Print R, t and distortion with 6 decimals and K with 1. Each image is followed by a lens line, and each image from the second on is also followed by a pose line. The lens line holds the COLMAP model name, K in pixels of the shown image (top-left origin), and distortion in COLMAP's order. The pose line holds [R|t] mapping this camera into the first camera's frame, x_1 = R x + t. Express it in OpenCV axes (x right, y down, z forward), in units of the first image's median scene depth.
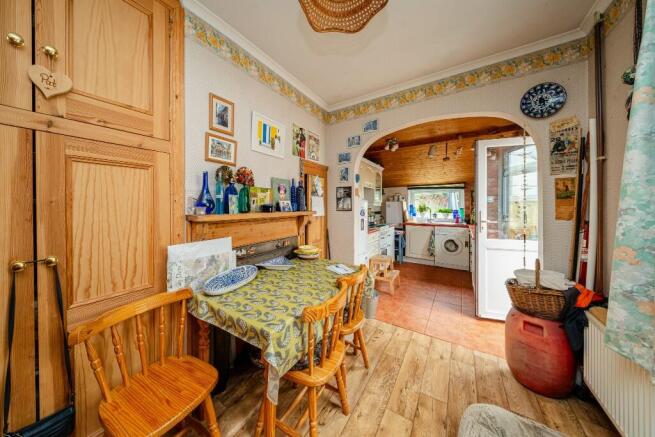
lens RADIAL K [[213.9, 0, 325.5], [0, 213.9, 205.4], [0, 0, 1]] dist [0.000595, -0.000033]
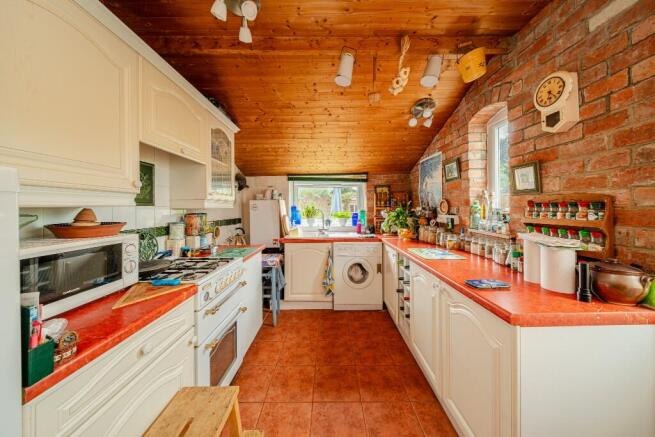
lens RADIAL K [[213.9, 0, 329.3], [0, 213.9, 211.6], [0, 0, 1]] dist [0.000595, -0.000033]
pose [[0.852560, -0.015998, 0.522384, 0.207523], [0.011939, 0.999867, 0.011136, 0.008497], [-0.522493, -0.003257, 0.852637, 0.524568]]
